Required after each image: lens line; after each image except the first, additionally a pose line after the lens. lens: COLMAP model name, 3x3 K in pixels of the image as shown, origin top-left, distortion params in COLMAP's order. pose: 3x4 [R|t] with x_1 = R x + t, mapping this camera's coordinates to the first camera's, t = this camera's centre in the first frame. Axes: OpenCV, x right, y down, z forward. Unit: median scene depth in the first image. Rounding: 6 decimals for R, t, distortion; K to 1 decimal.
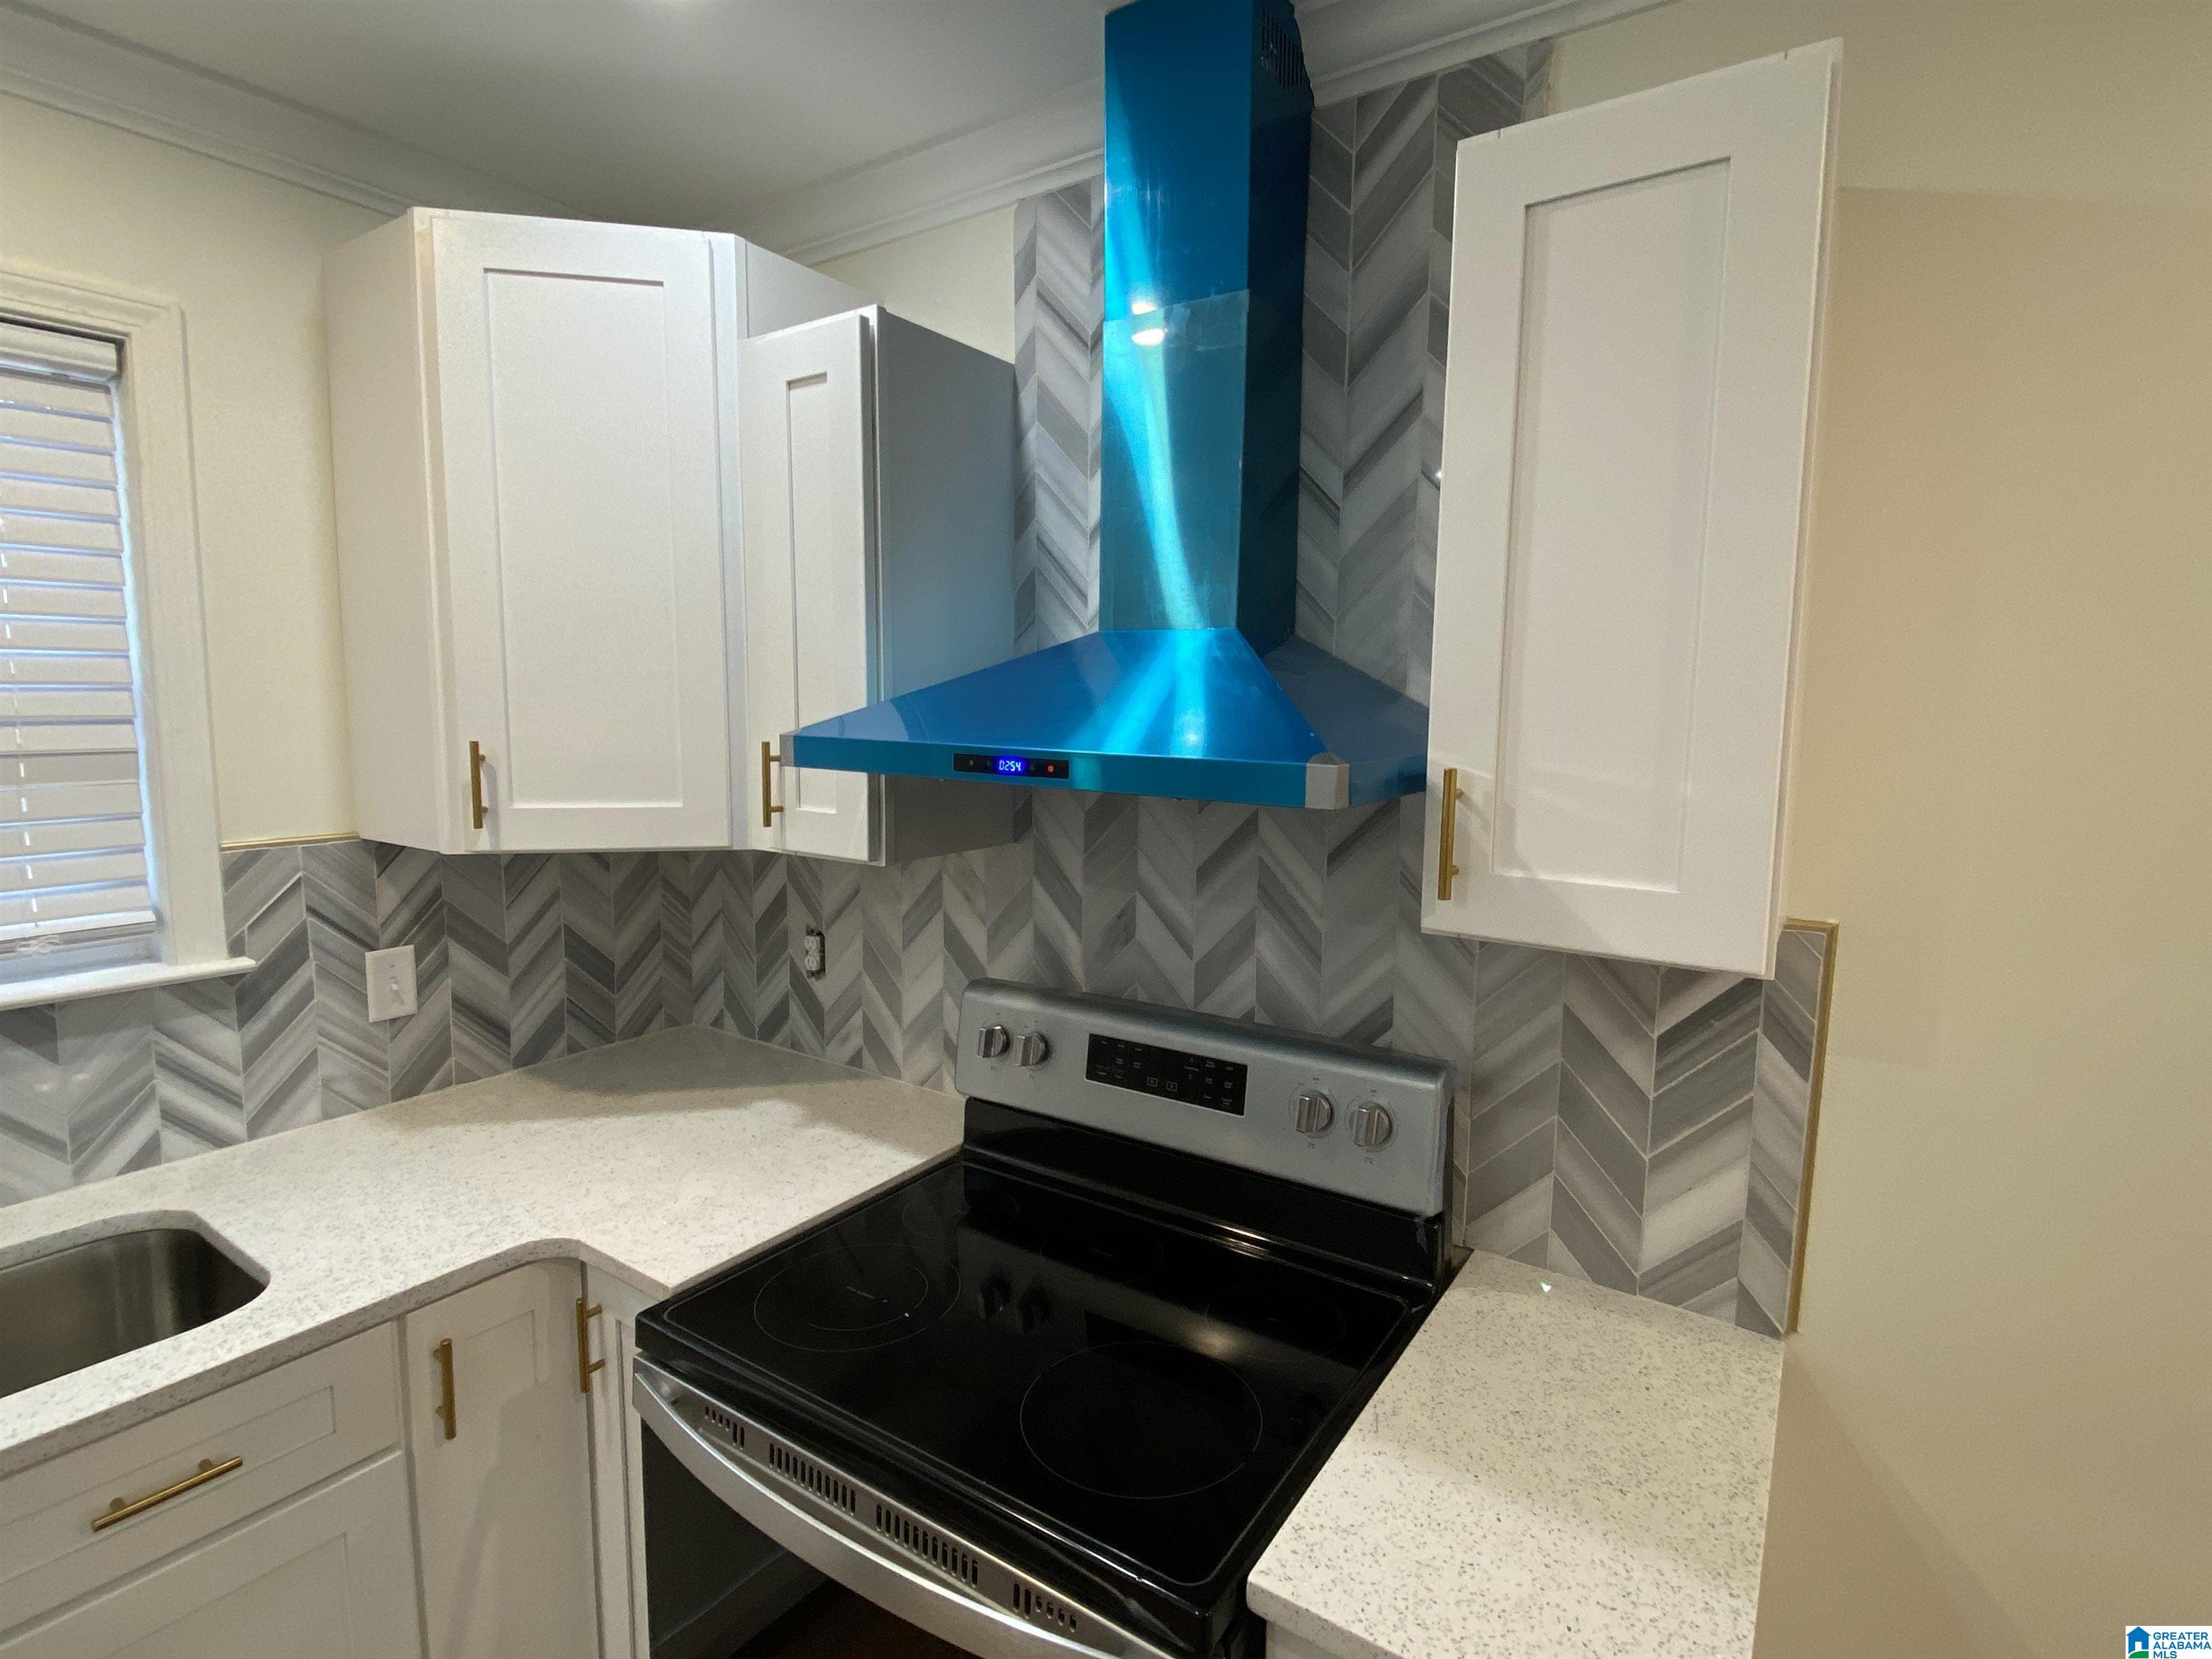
lens RADIAL K [[1078.8, 0, 1111.8], [0, 1078.8, 812.1], [0, 0, 1]] dist [0.023582, -0.023913]
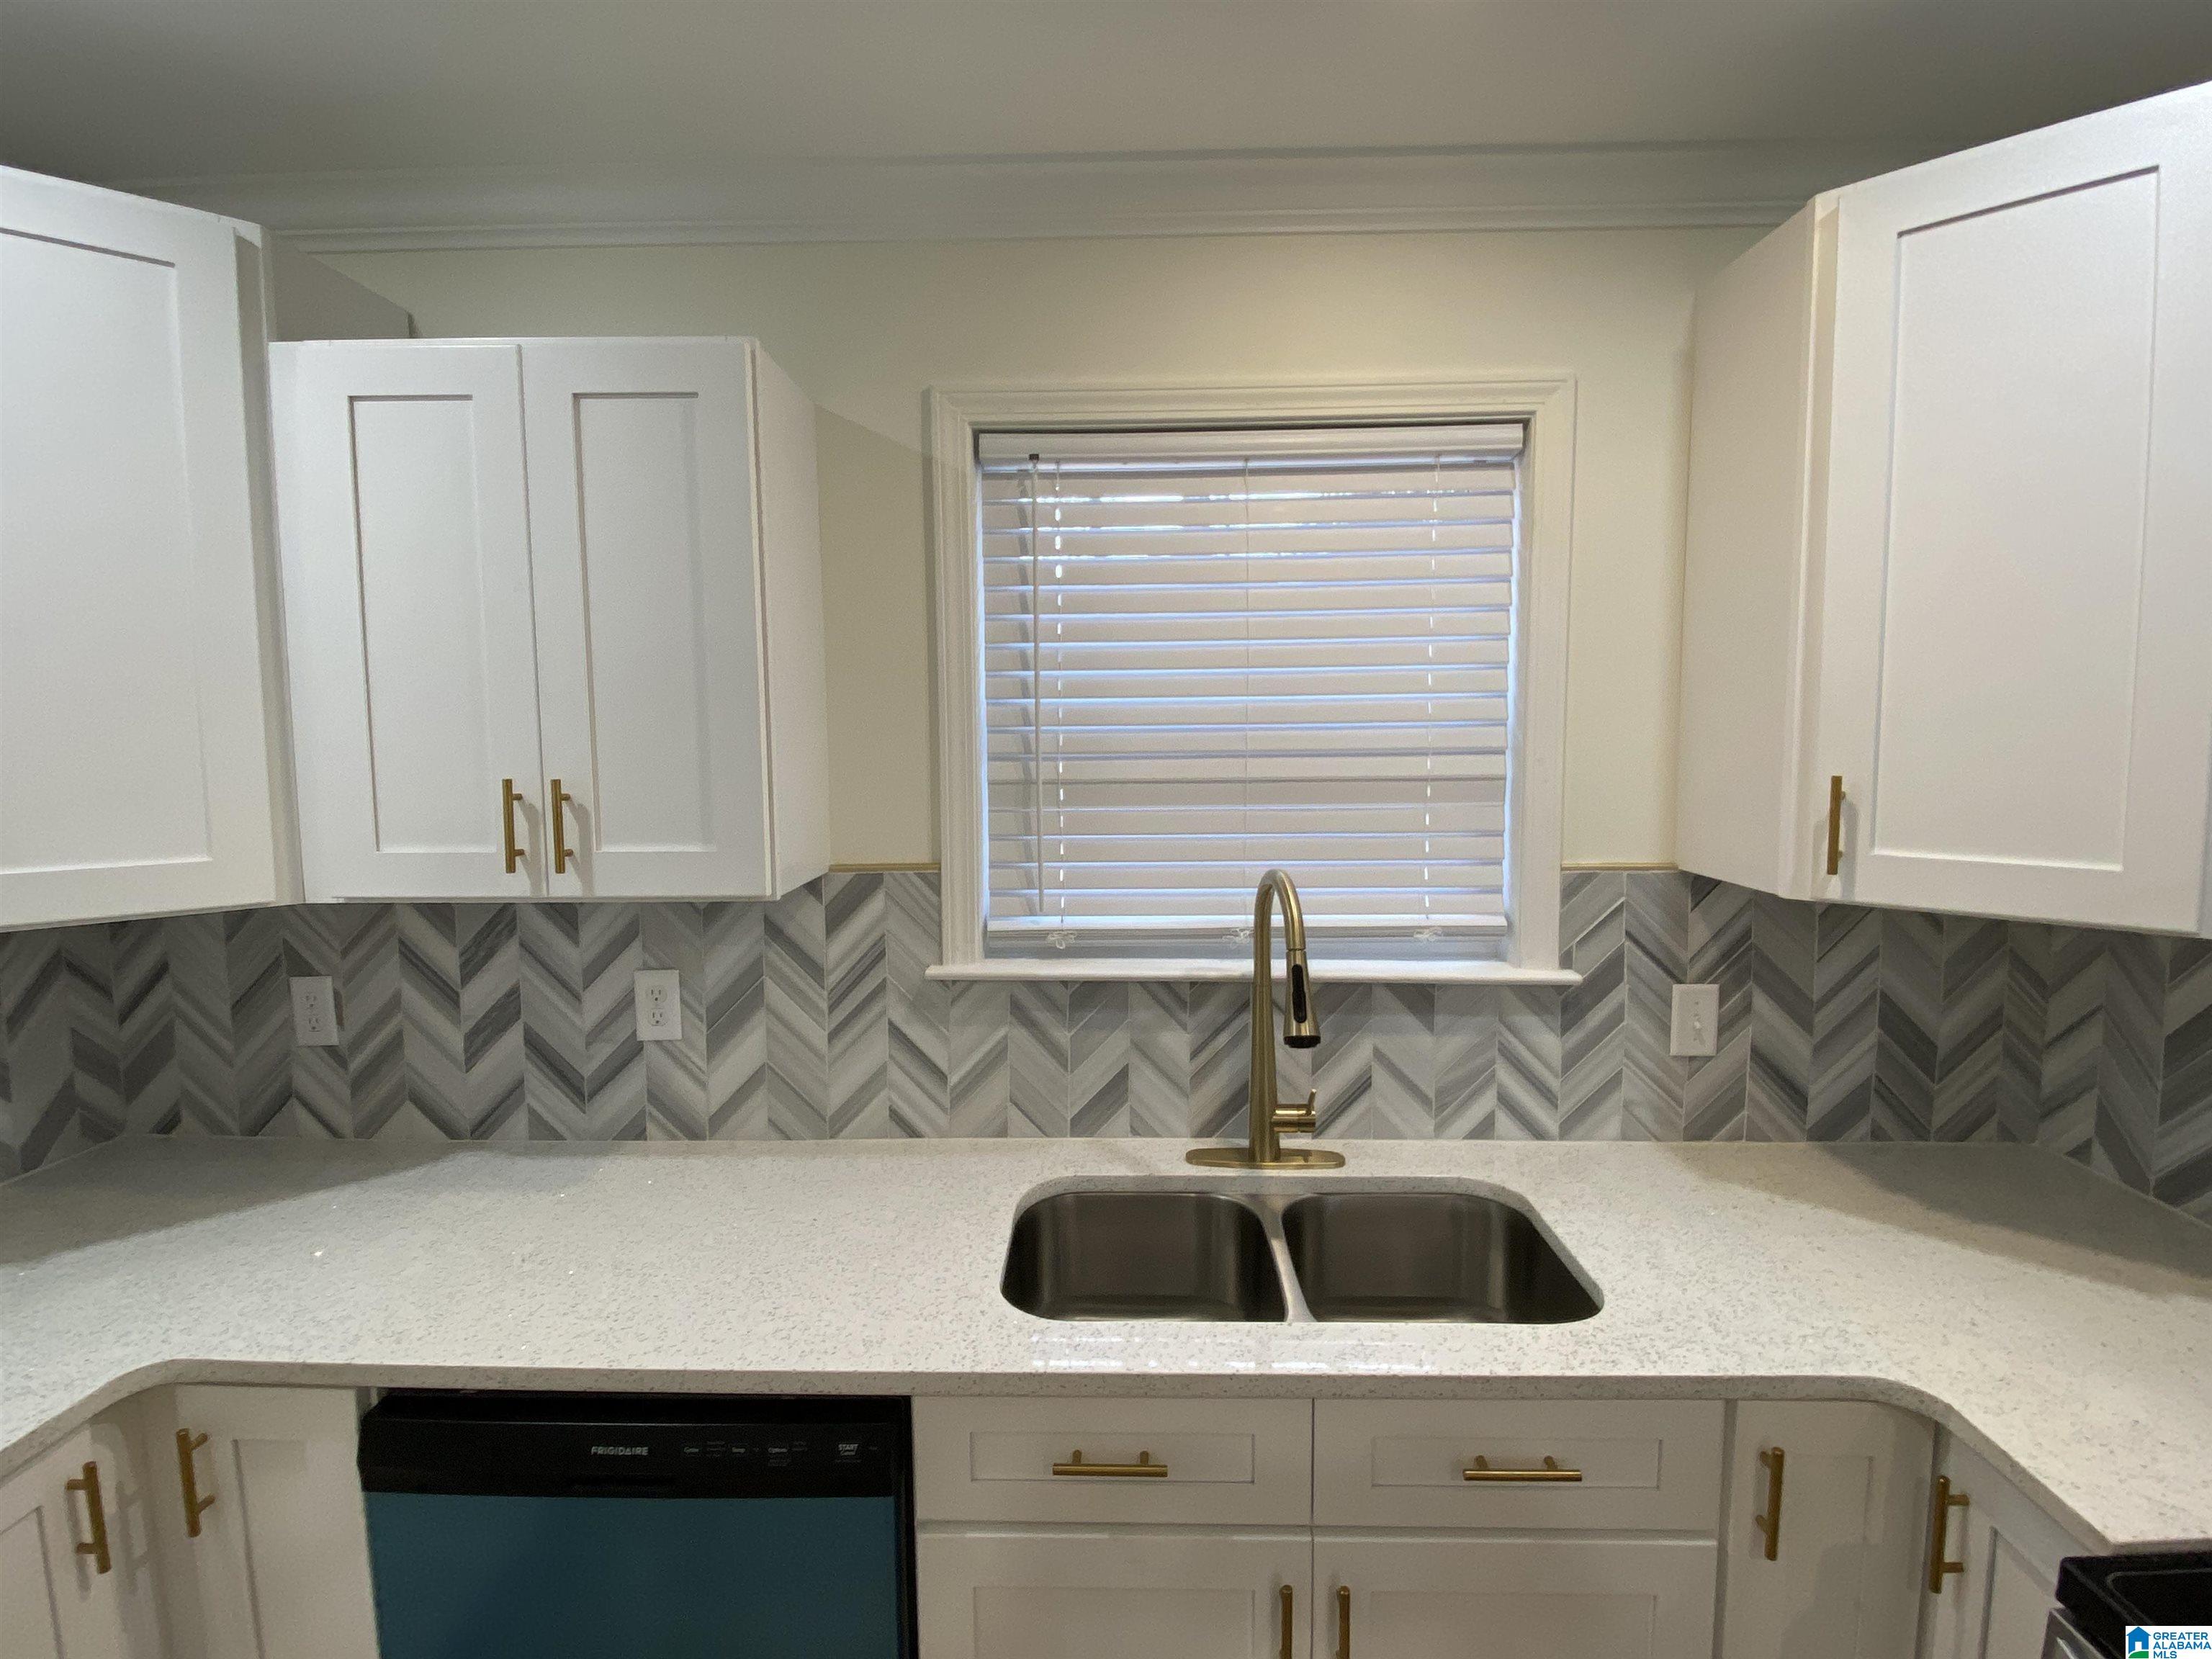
lens RADIAL K [[1078.8, 0, 1111.8], [0, 1078.8, 812.1], [0, 0, 1]] dist [0.023582, -0.023913]
pose [[0.535955, 0.051377, -0.842682, -0.144720], [-0.071645, 0.997314, 0.015238, -0.006772], [0.841201, 0.052207, 0.538196, 0.027335]]
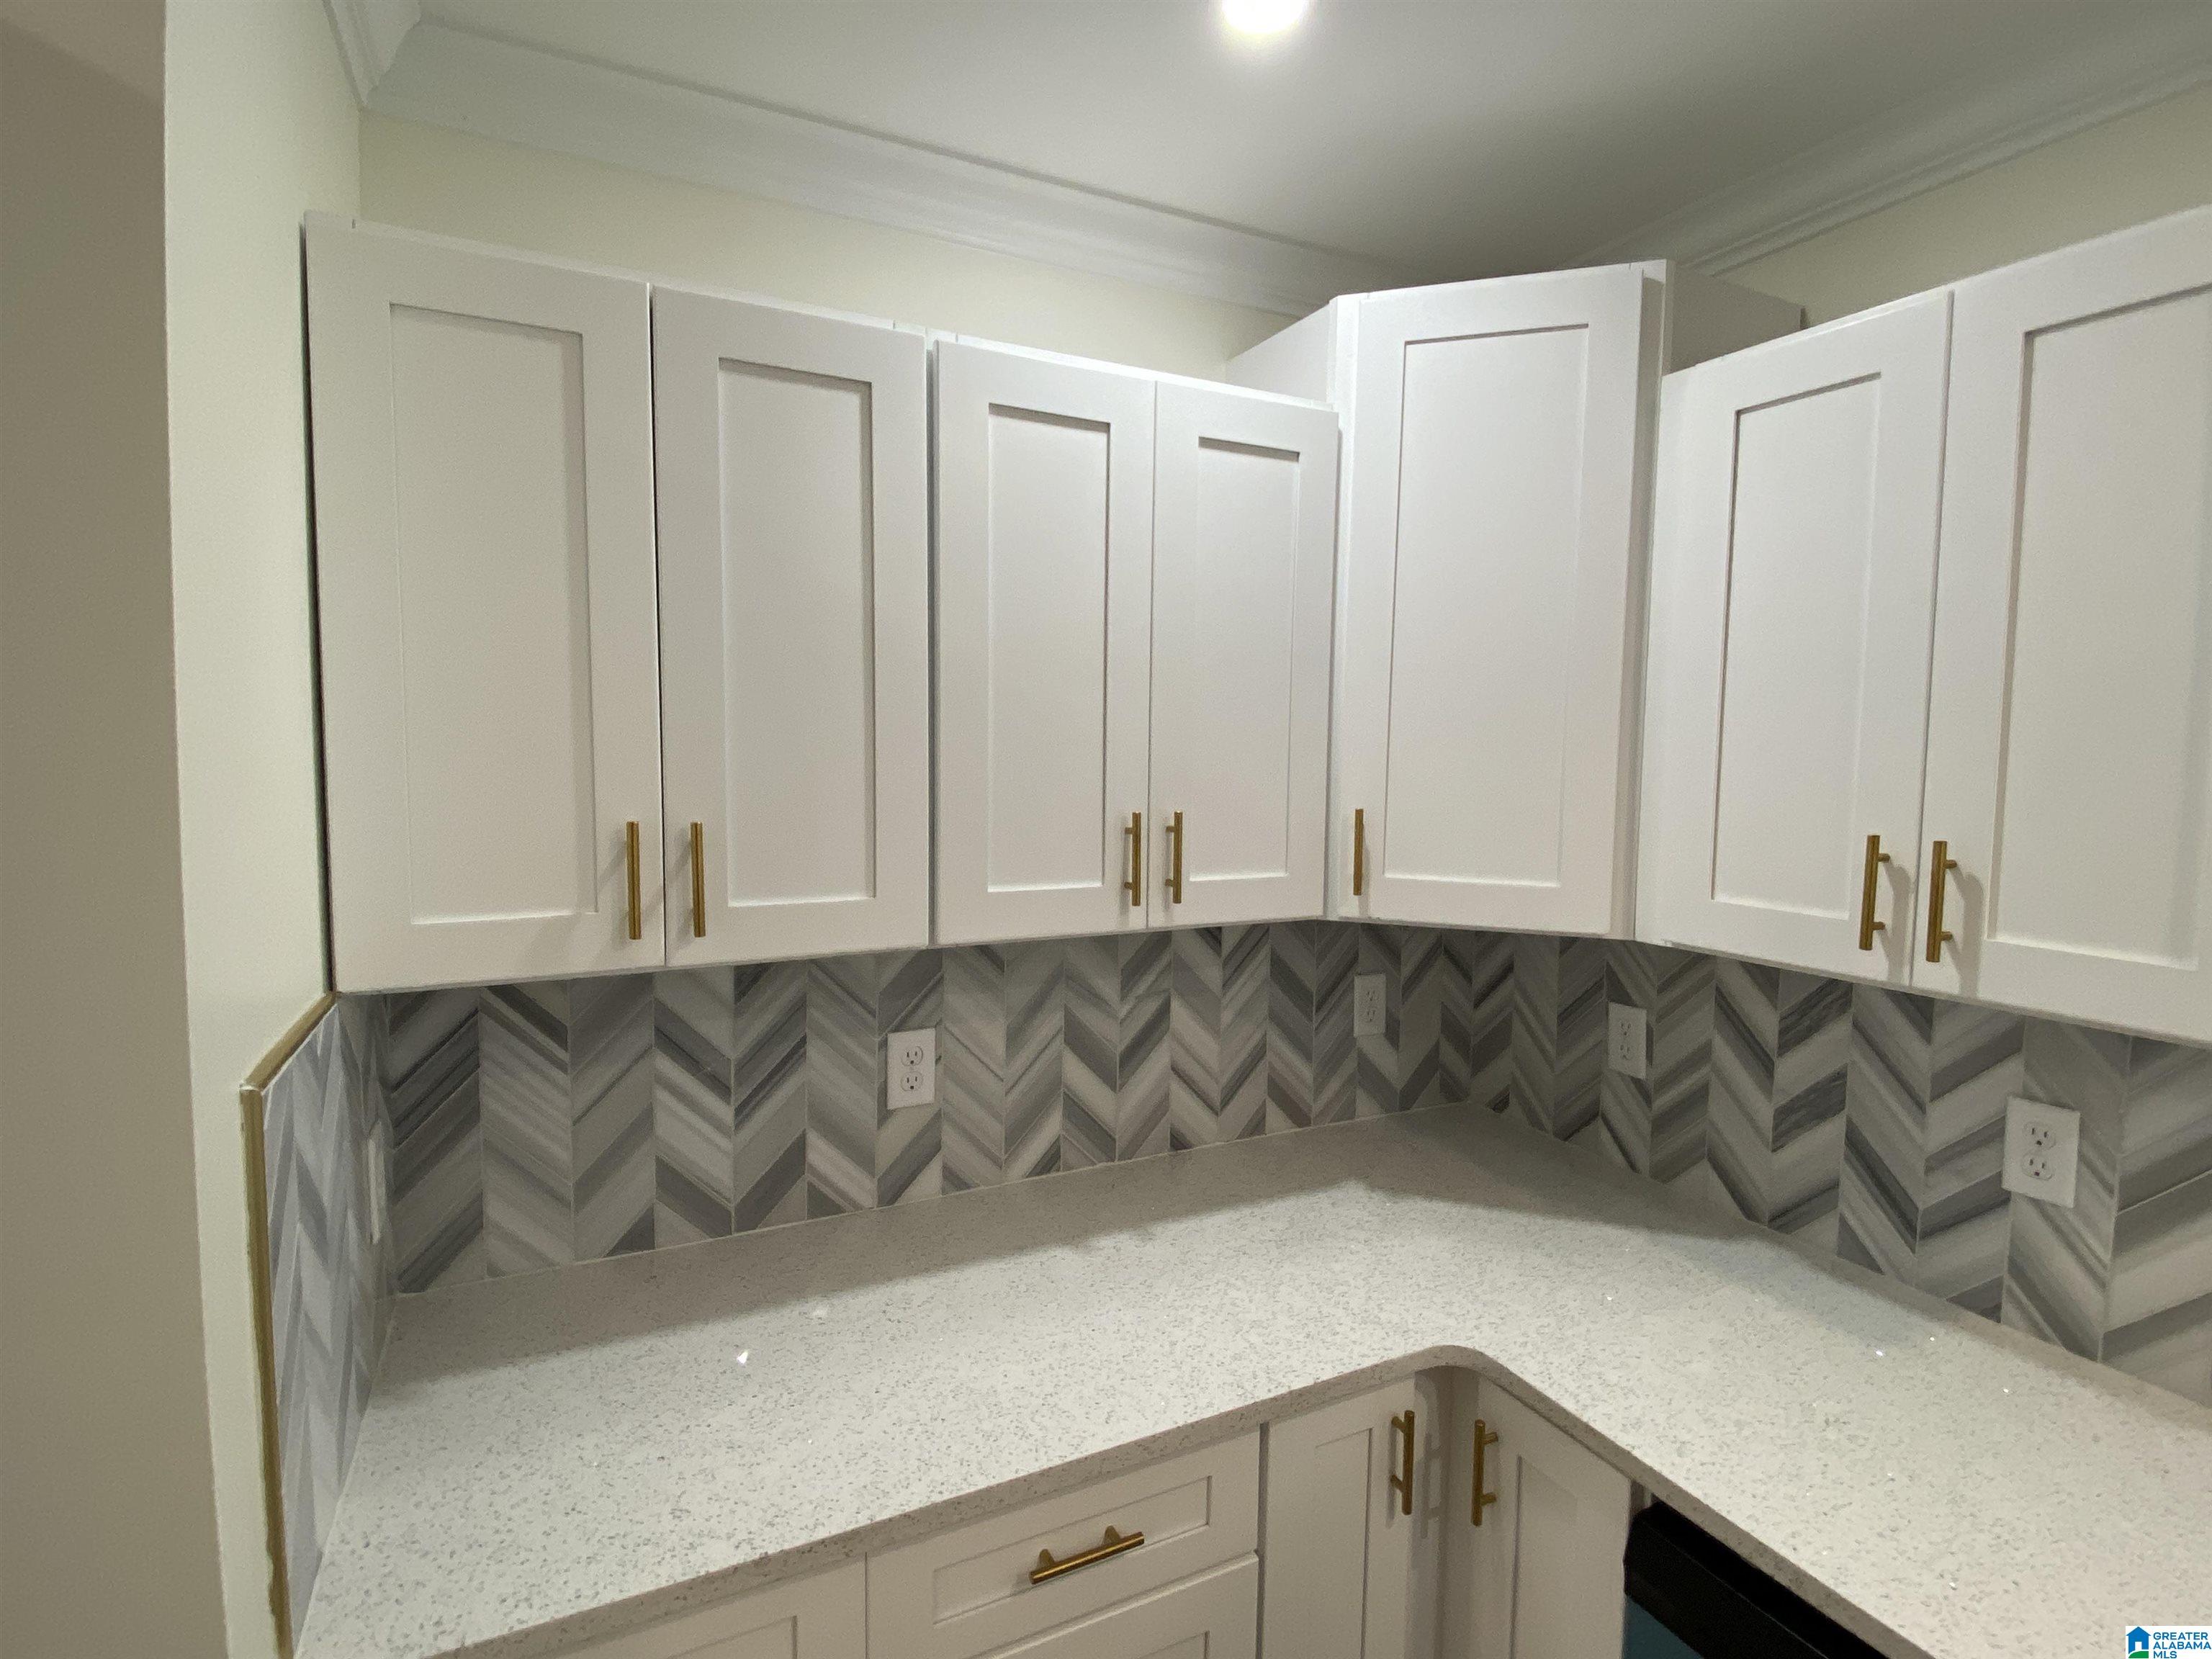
lens RADIAL K [[1078.8, 0, 1111.8], [0, 1078.8, 812.1], [0, 0, 1]] dist [0.023582, -0.023913]
pose [[-0.493532, 0.038172, -0.868890, -0.277058], [-0.109319, 0.988391, 0.105515, -0.020420], [0.862830, 0.147061, -0.483629, -0.002682]]
